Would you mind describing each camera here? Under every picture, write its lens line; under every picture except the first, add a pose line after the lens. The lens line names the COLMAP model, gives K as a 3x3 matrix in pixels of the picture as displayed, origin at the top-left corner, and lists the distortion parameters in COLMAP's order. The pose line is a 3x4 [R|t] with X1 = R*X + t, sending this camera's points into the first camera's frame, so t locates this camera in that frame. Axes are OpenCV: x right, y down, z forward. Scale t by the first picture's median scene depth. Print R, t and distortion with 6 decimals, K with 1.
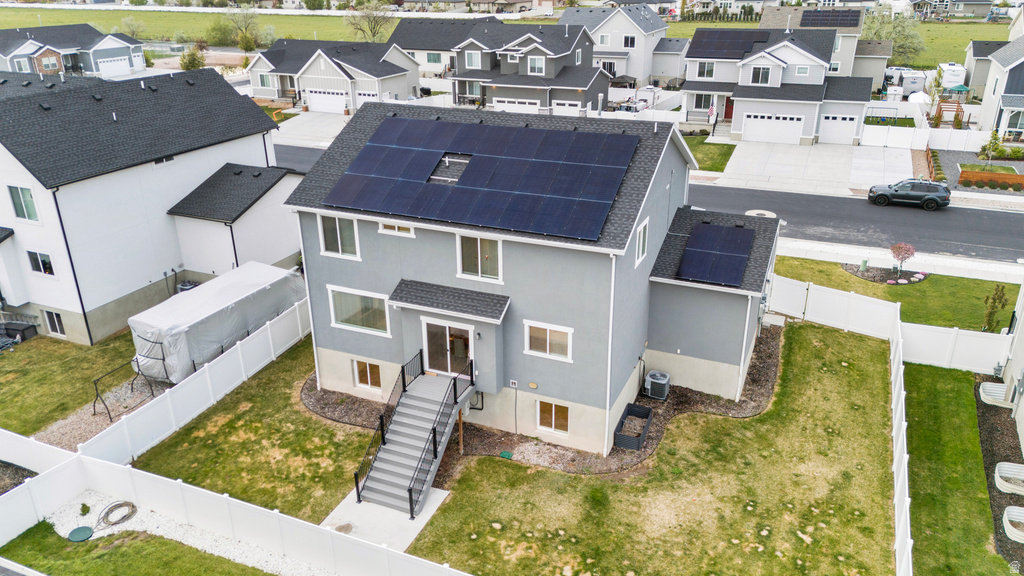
lens RADIAL K [[752.2, 0, 512.0], [0, 752.2, 288.0], [0, 0, 1]] dist [0.041044, -0.038761]
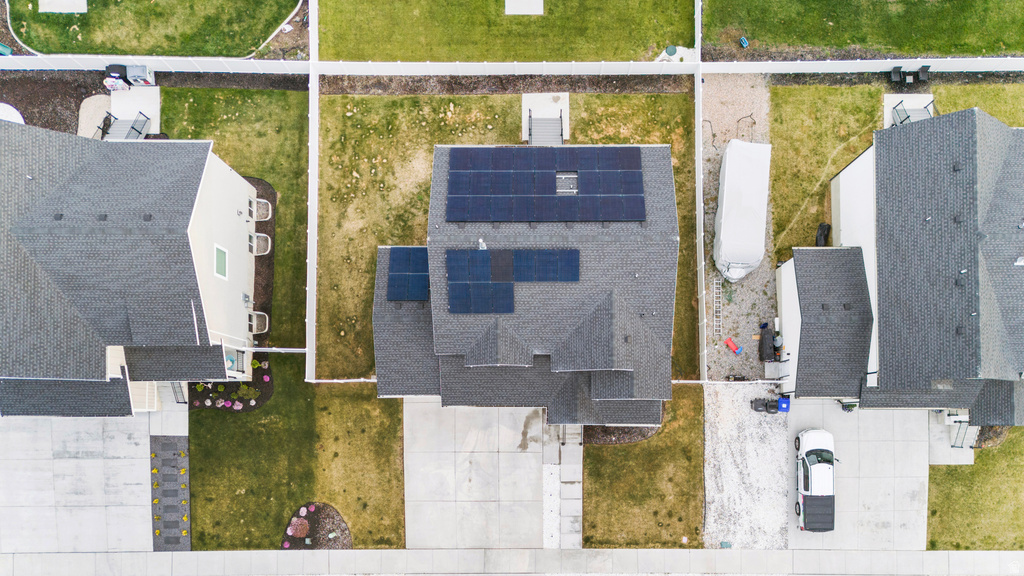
lens RADIAL K [[752.2, 0, 512.0], [0, 752.2, 288.0], [0, 0, 1]] dist [0.041044, -0.038761]
pose [[-0.912210, 0.409528, -0.012599, 0.109182], [-0.156874, -0.320694, 0.934102, -1.469453], [0.378501, 0.854074, 0.356785, 0.532919]]
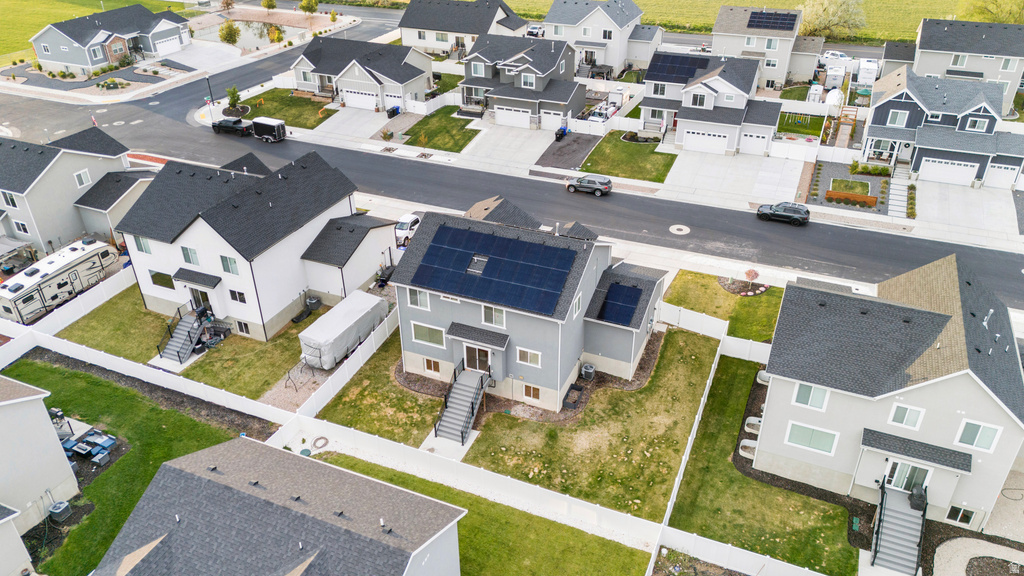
lens RADIAL K [[752.2, 0, 512.0], [0, 752.2, 288.0], [0, 0, 1]] dist [0.041044, -0.038761]
pose [[0.999989, -0.002207, 0.004030, -0.003116], [0.001610, 0.989779, 0.142600, -0.346782], [-0.004304, -0.142592, 0.989772, -0.822334]]
